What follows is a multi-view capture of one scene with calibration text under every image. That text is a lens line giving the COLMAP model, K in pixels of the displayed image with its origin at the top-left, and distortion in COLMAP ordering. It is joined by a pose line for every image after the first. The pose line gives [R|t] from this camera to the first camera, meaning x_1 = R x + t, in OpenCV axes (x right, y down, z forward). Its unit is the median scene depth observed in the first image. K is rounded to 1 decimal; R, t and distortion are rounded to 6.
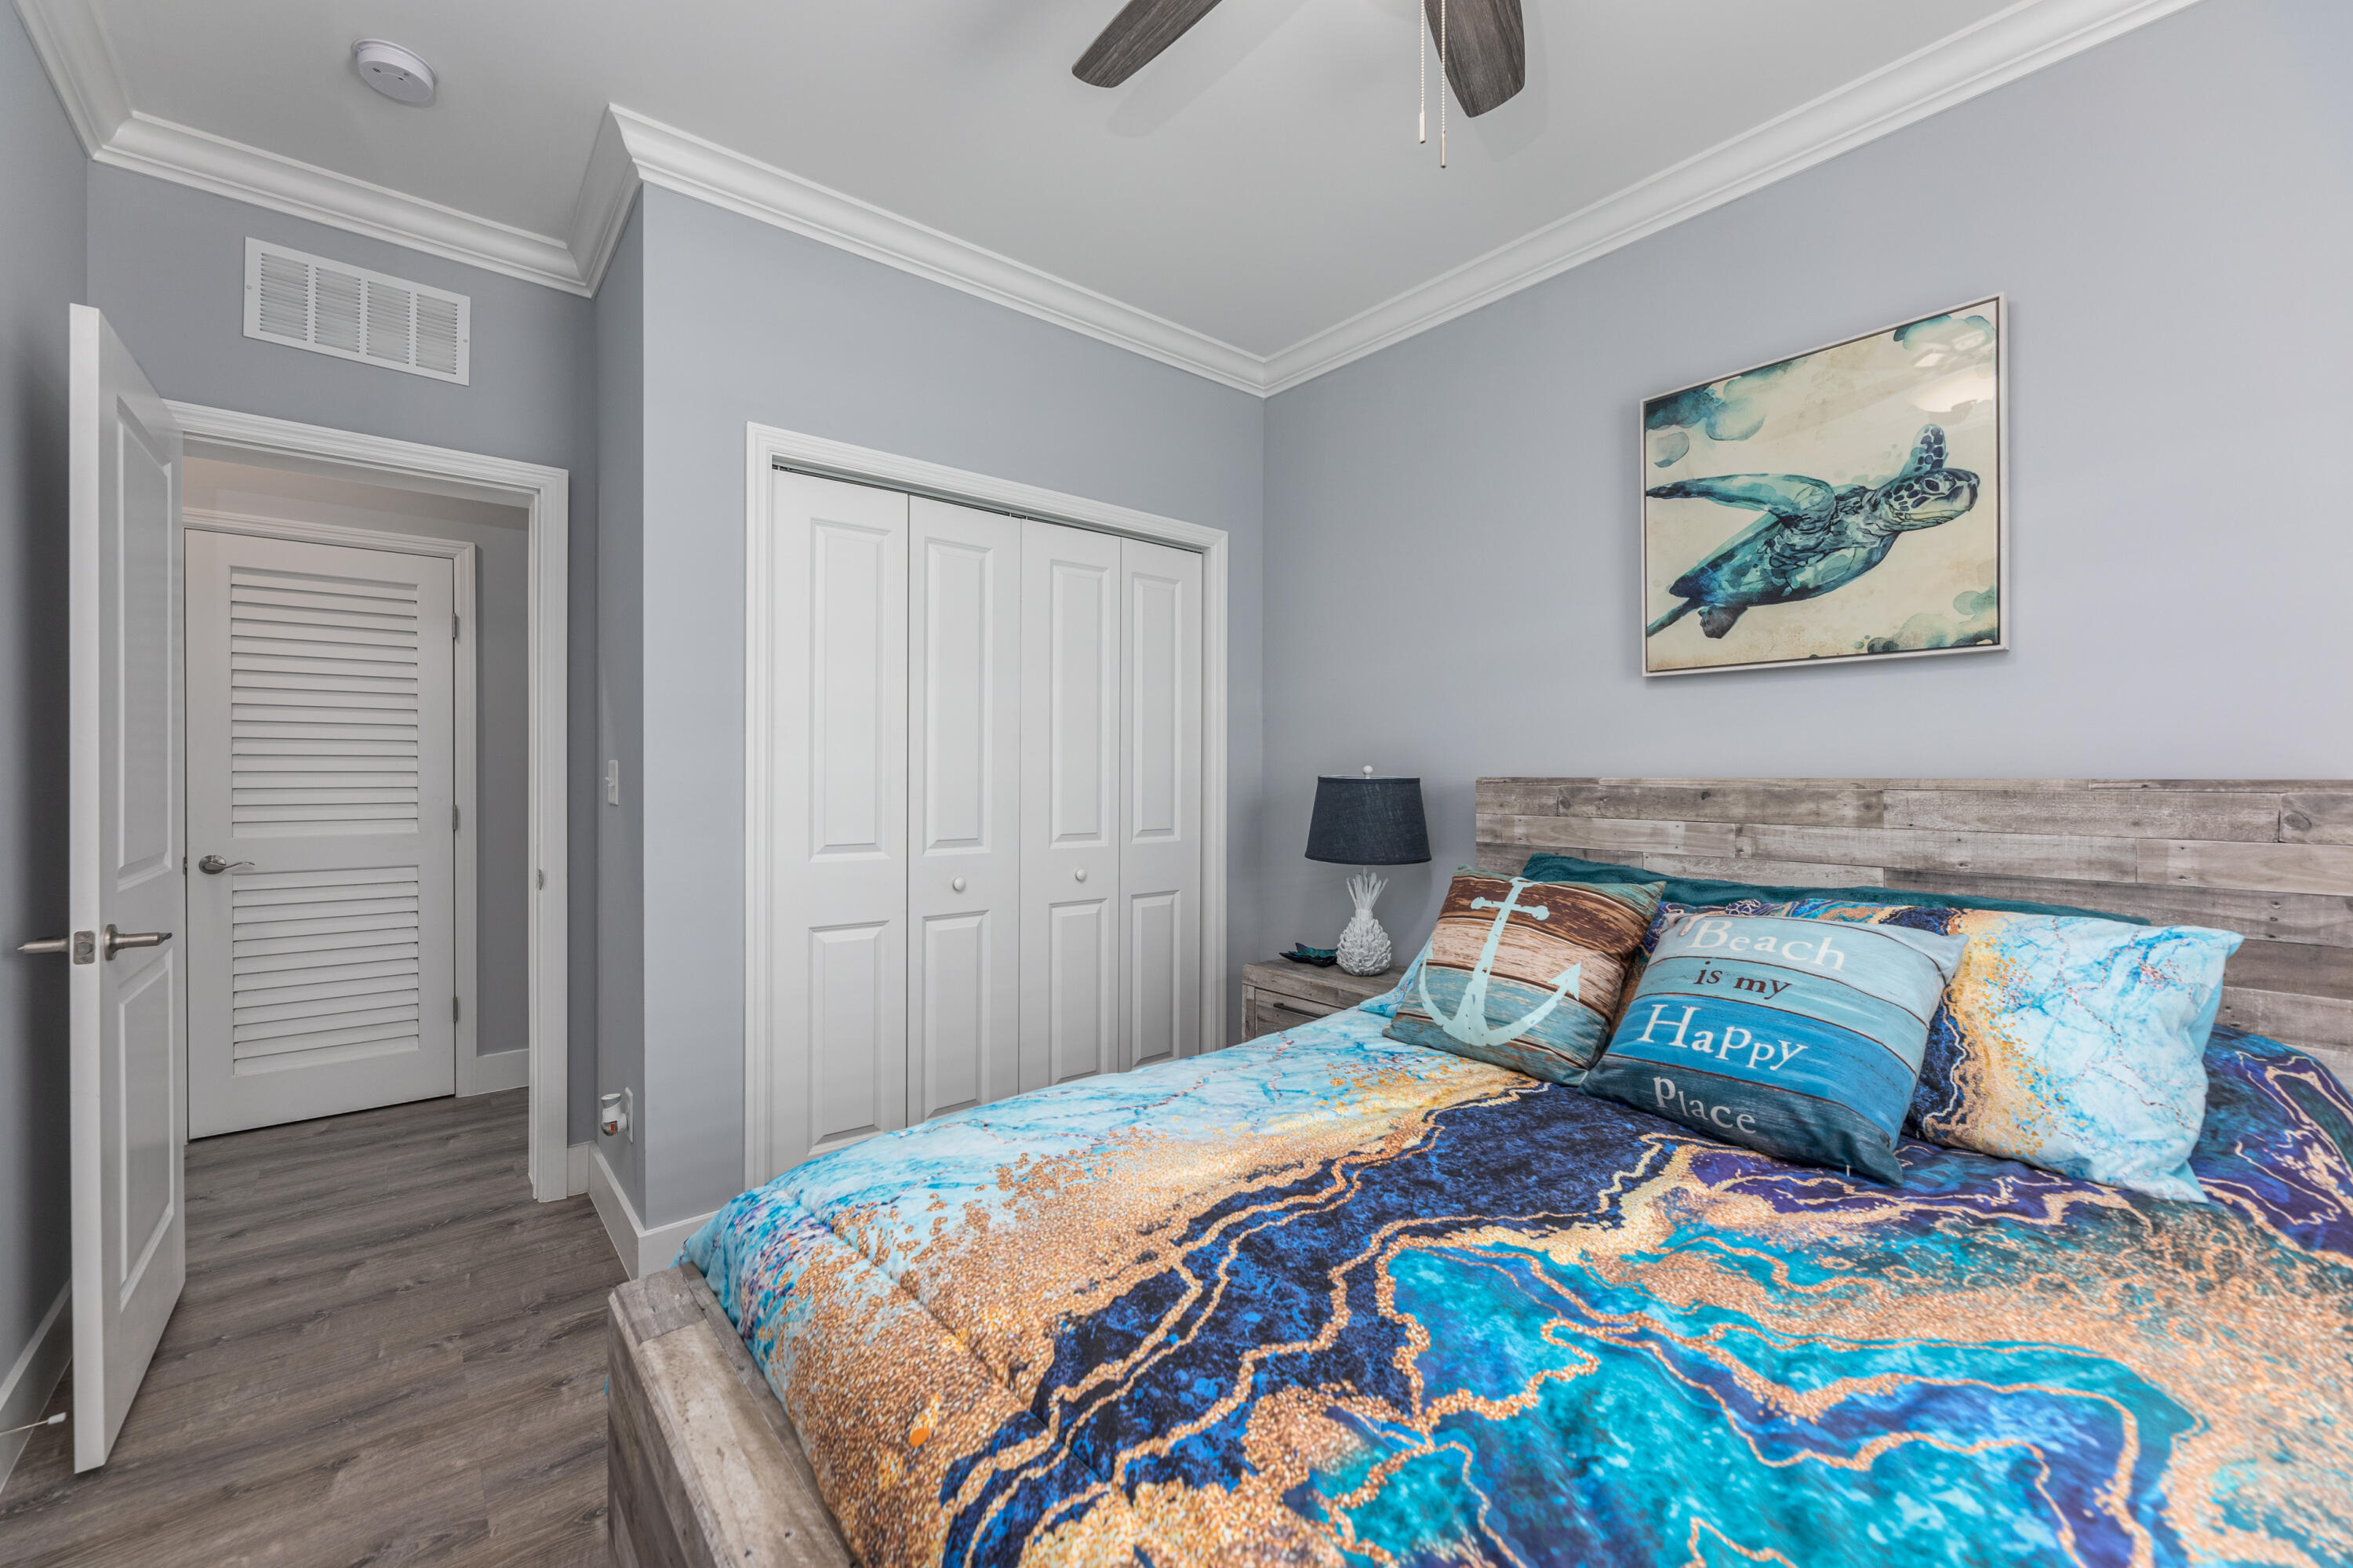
lens RADIAL K [[948.5, 0, 1166.1], [0, 948.5, 775.7], [0, 0, 1]] dist [-0.000748, 0.000050]
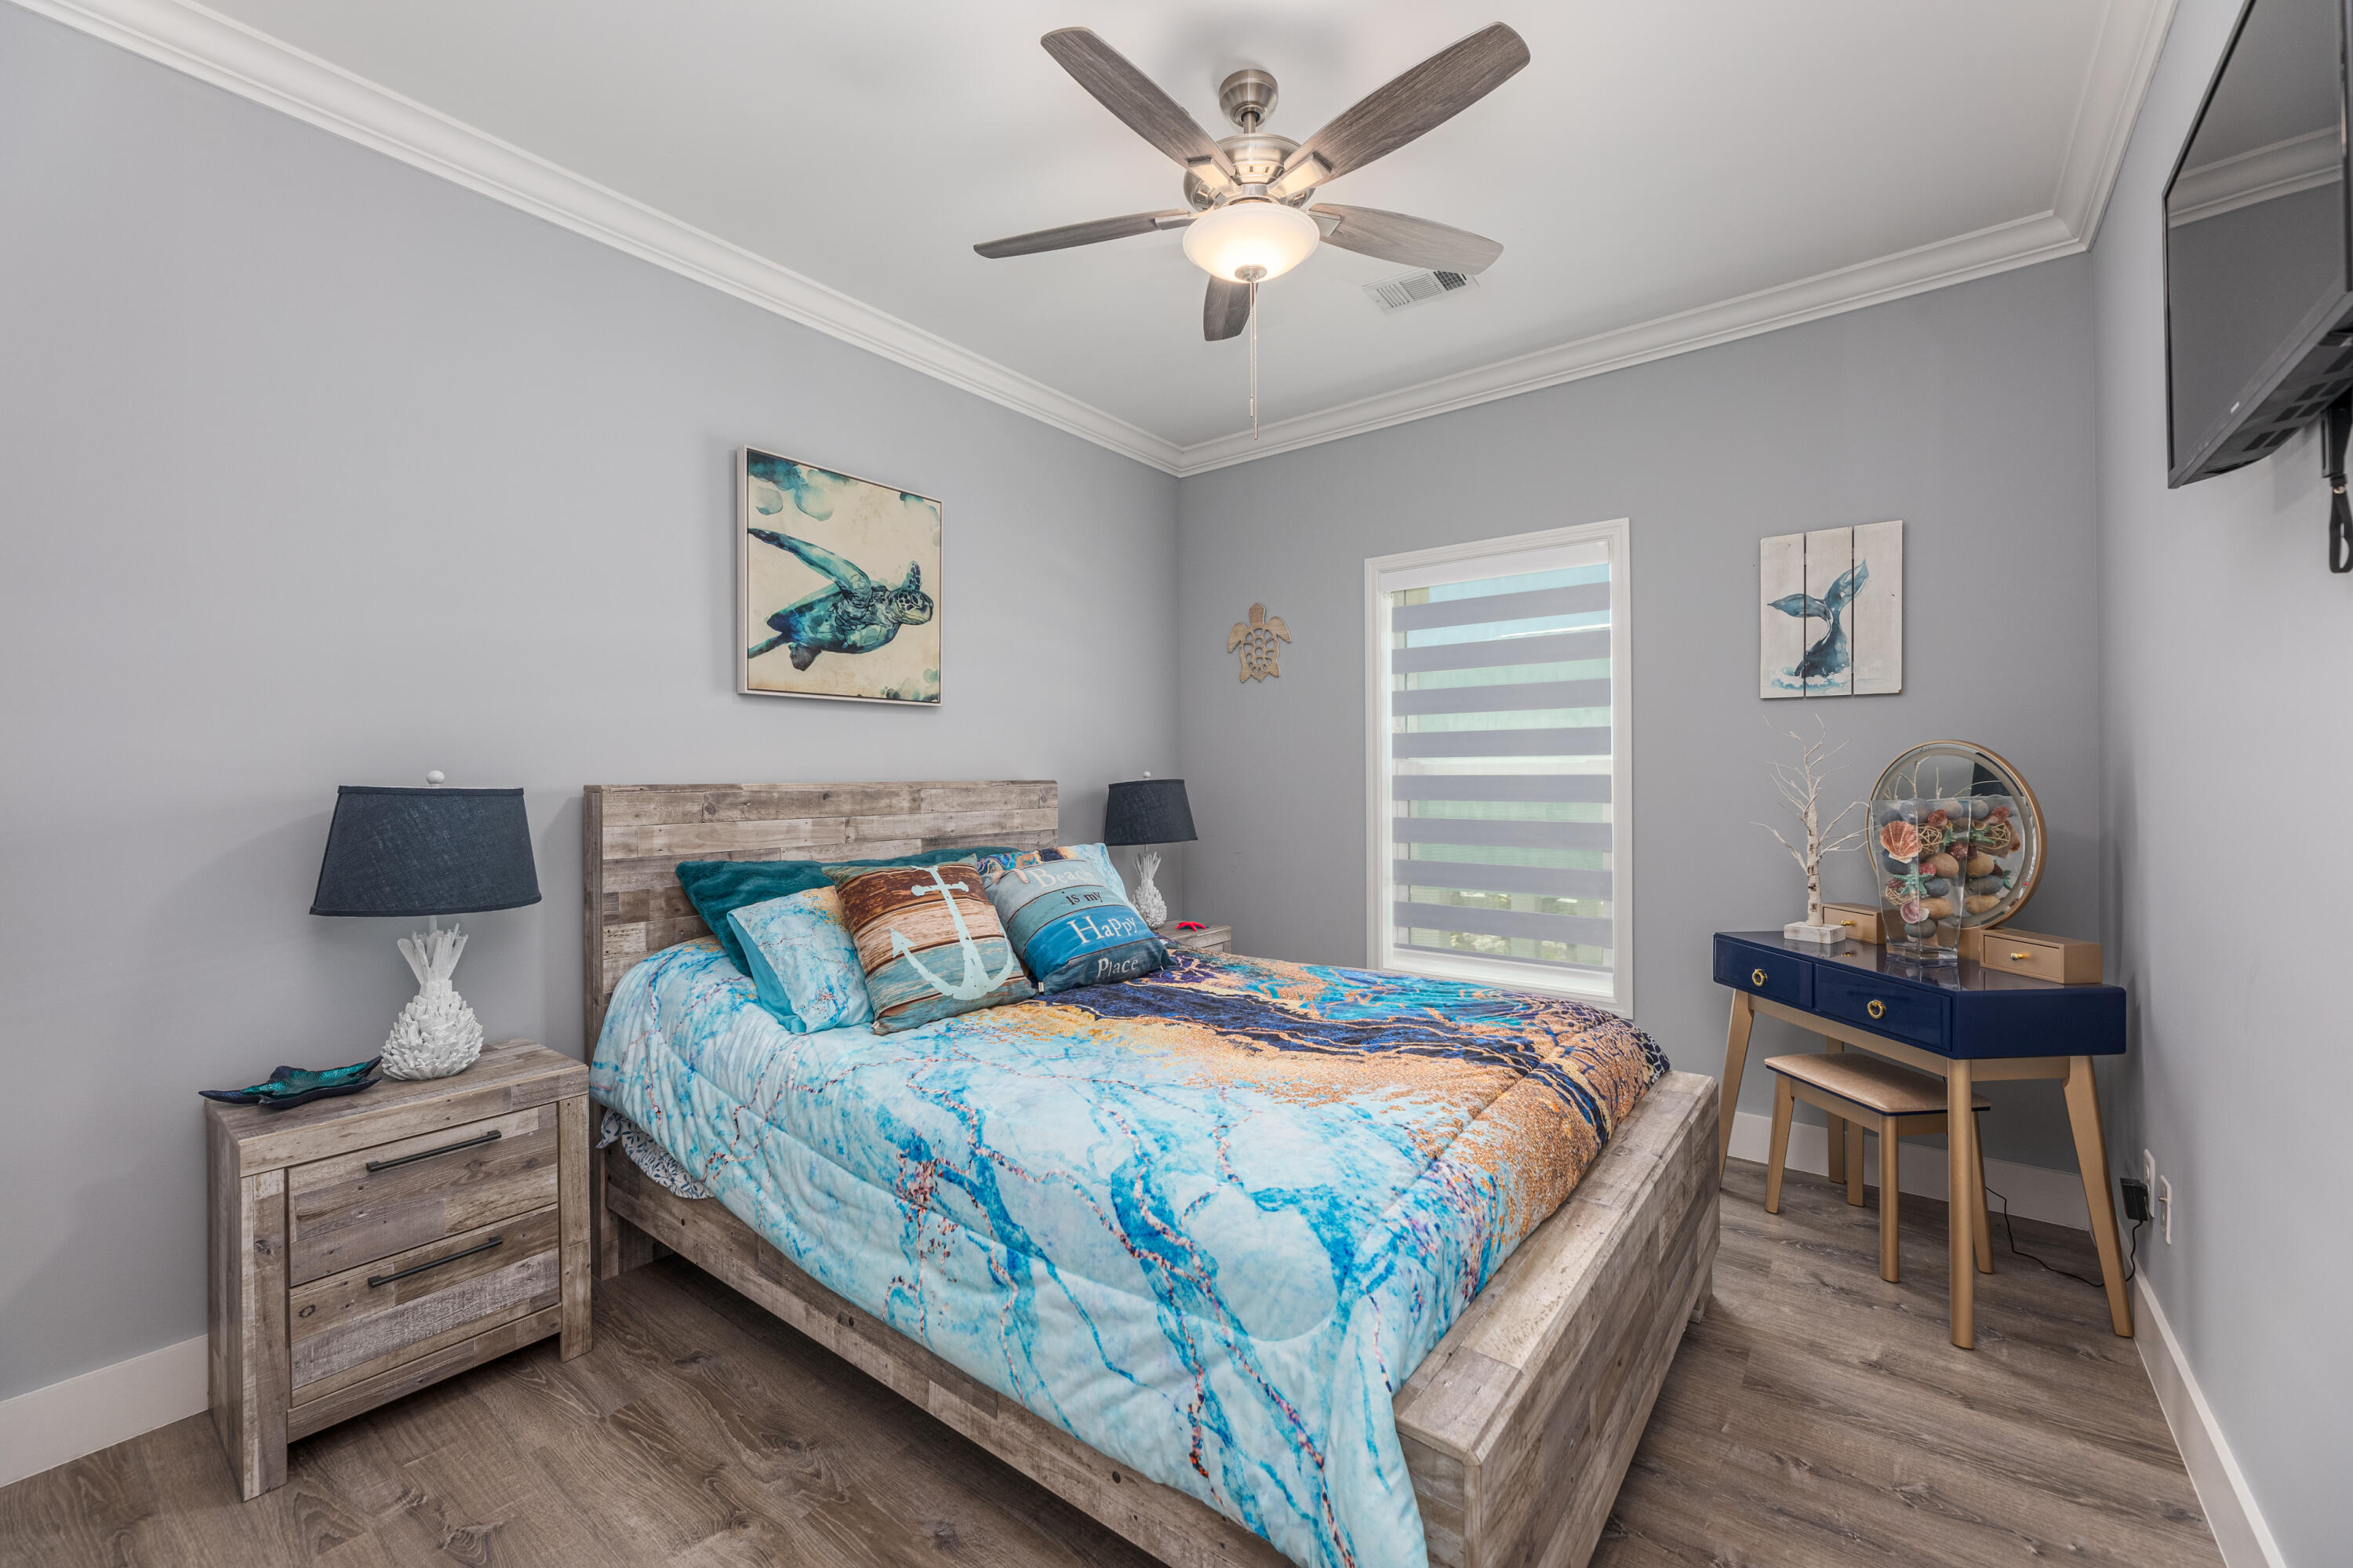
lens RADIAL K [[948.5, 0, 1162.7], [0, 948.5, 777.9], [0, 0, 1]] dist [-0.000748, 0.000050]
pose [[-0.220484, -0.001116, 0.975390, -0.779886], [0.008982, 0.999955, 0.003175, -0.004065], [-0.975349, 0.009461, -0.220464, 0.863259]]
